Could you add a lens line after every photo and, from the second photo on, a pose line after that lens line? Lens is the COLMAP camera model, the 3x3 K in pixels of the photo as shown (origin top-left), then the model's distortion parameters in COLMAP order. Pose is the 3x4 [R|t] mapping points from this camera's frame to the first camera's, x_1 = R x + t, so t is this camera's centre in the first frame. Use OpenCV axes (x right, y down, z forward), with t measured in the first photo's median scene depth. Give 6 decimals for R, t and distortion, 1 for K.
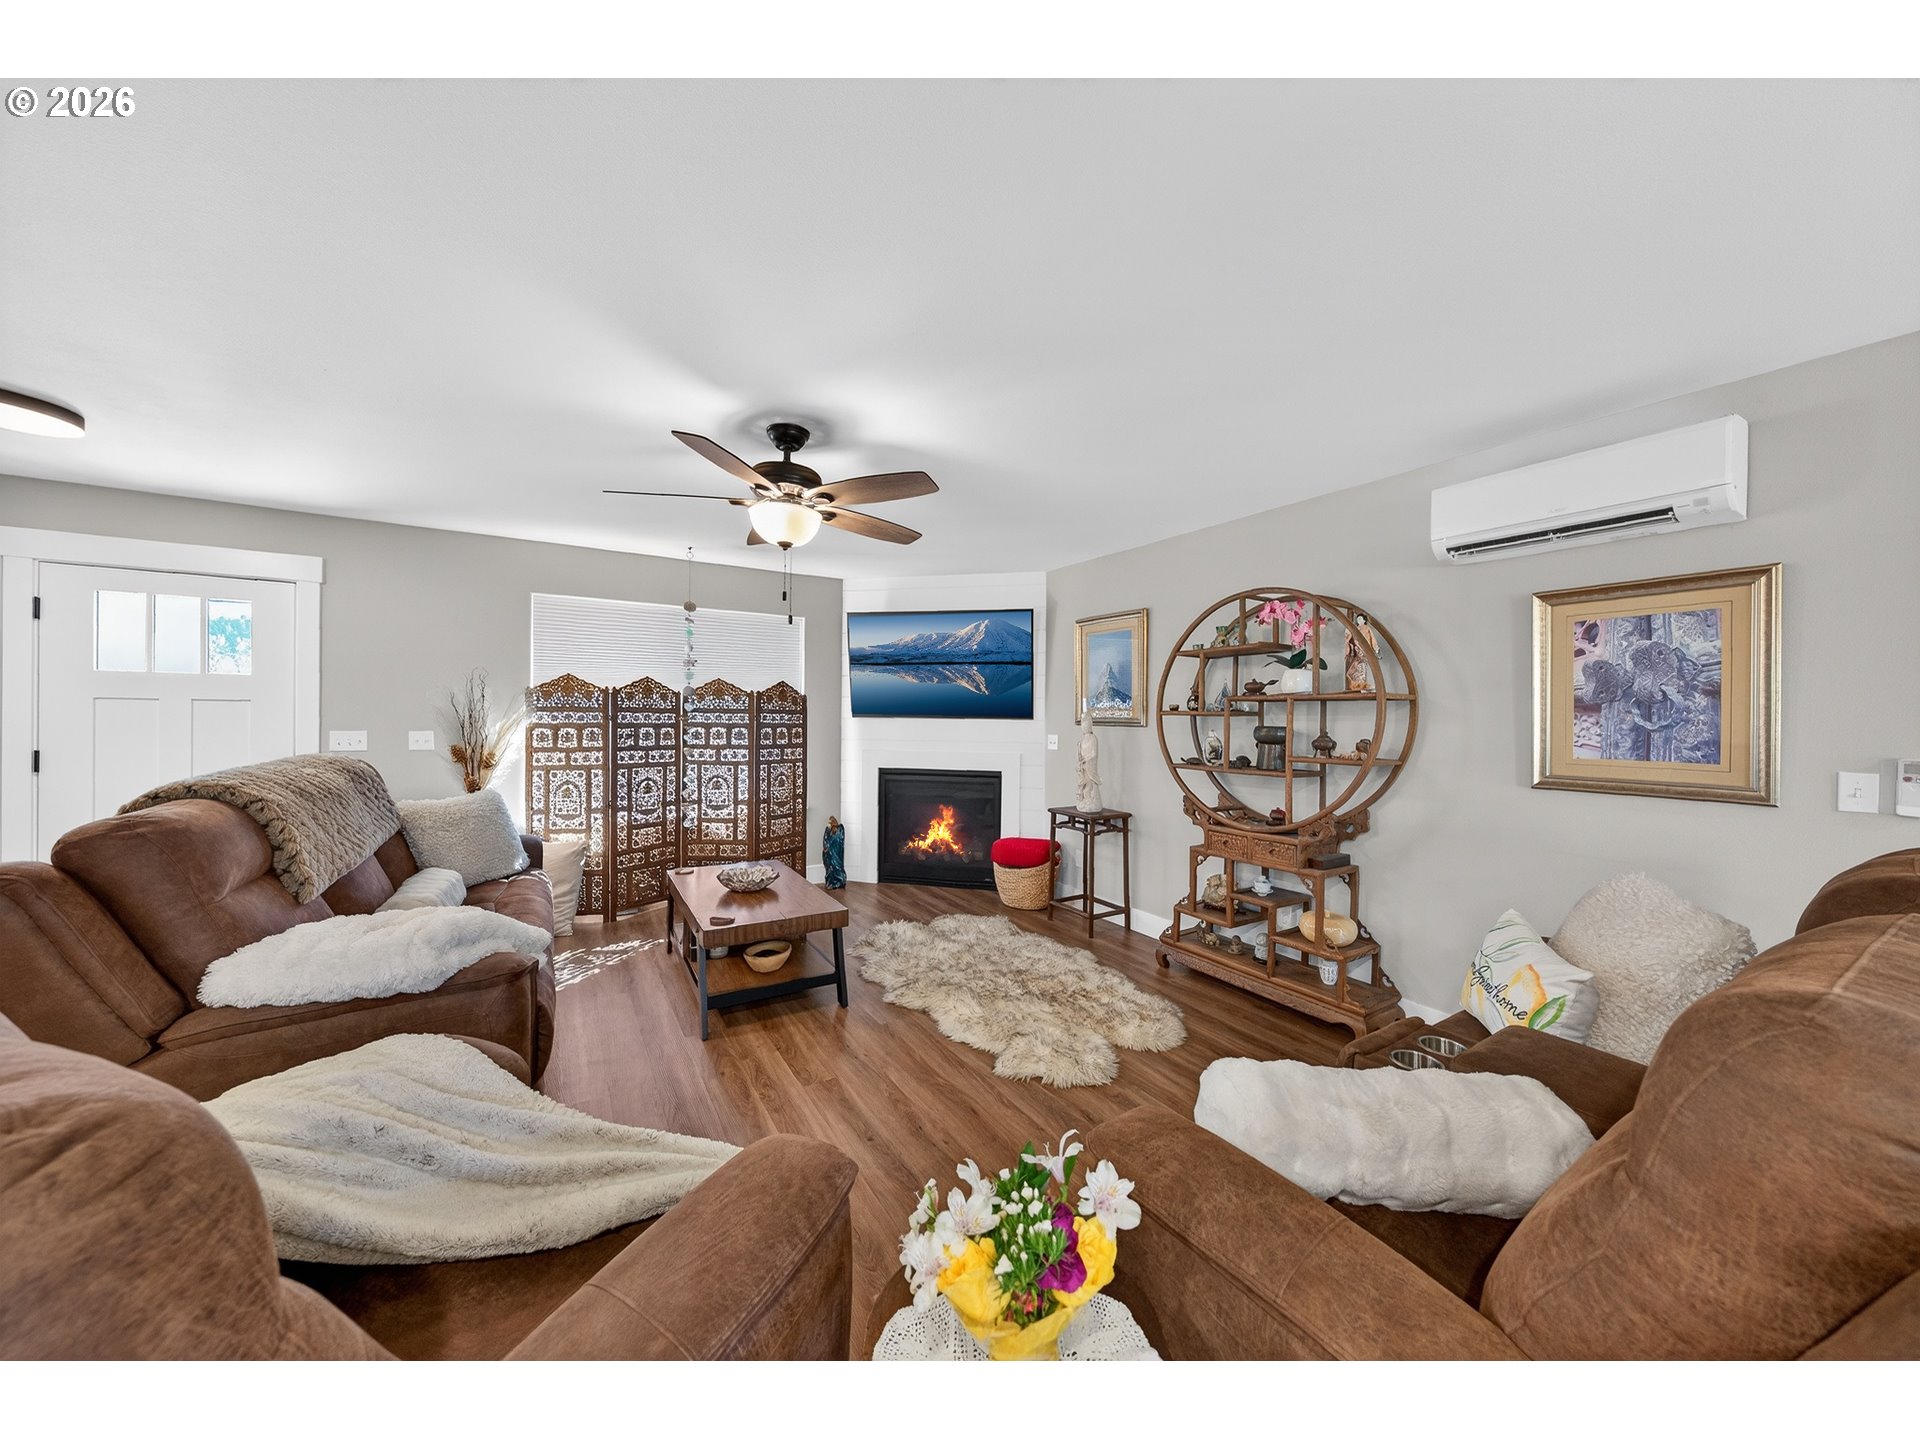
lens RADIAL K [[655.5, 0, 955.7], [0, 655.5, 716.8], [0, 0, 1]] dist [-0.006610, 0.000464]
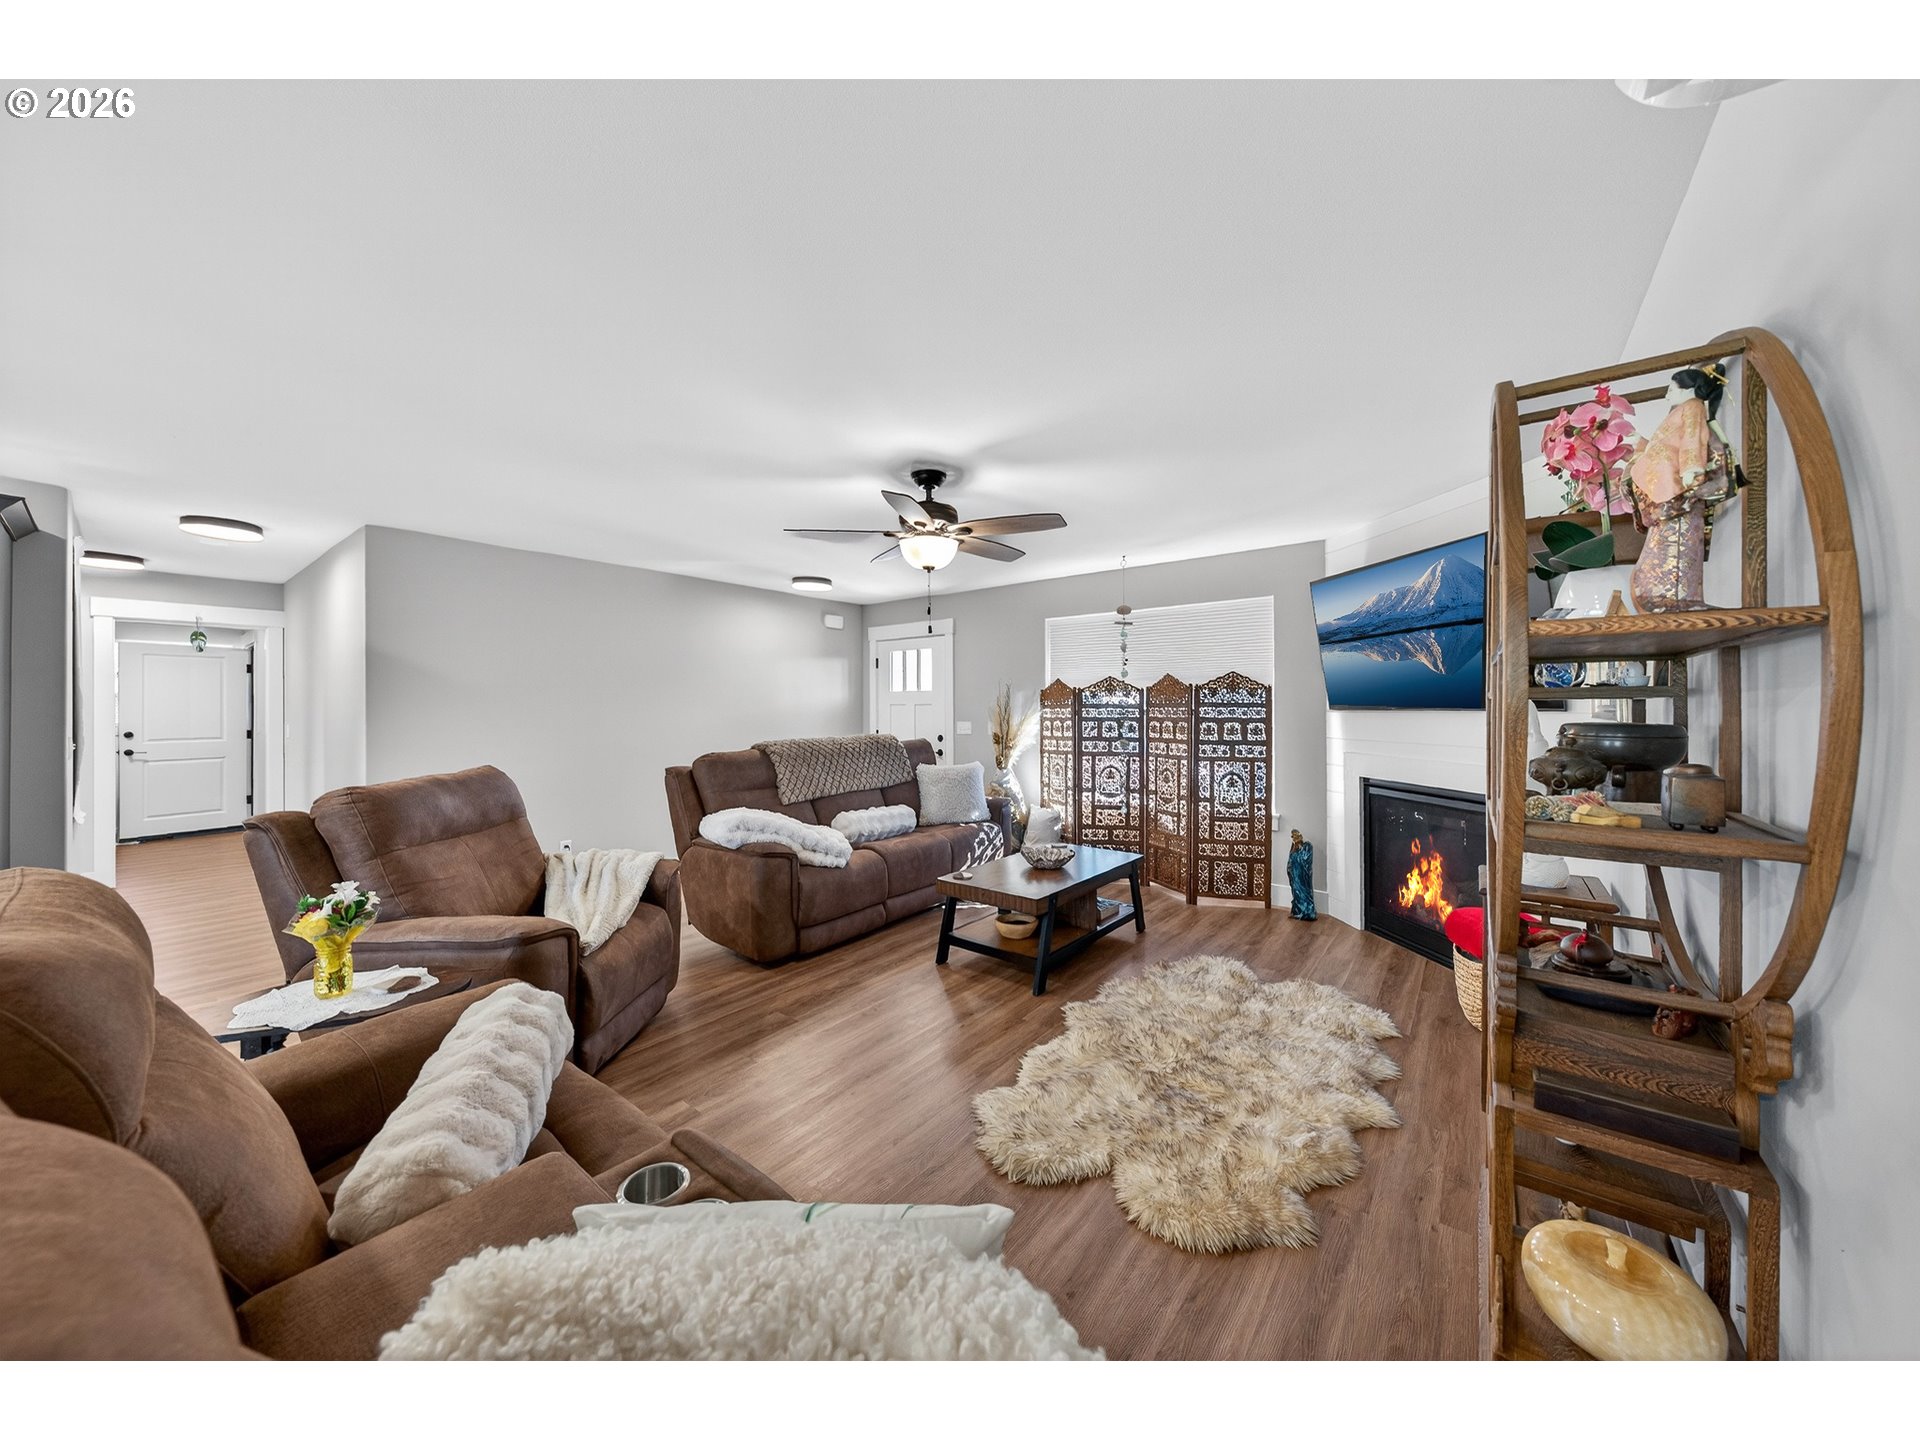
lens RADIAL K [[655.5, 0, 959.2], [0, 655.5, 700.0], [0, 0, 1]] dist [-0.006610, 0.000464]
pose [[0.354570, -0.022773, -0.934752, 0.478502], [0.003737, 0.999730, -0.022938, 0.004813], [0.935022, 0.004640, 0.354559, 0.334968]]
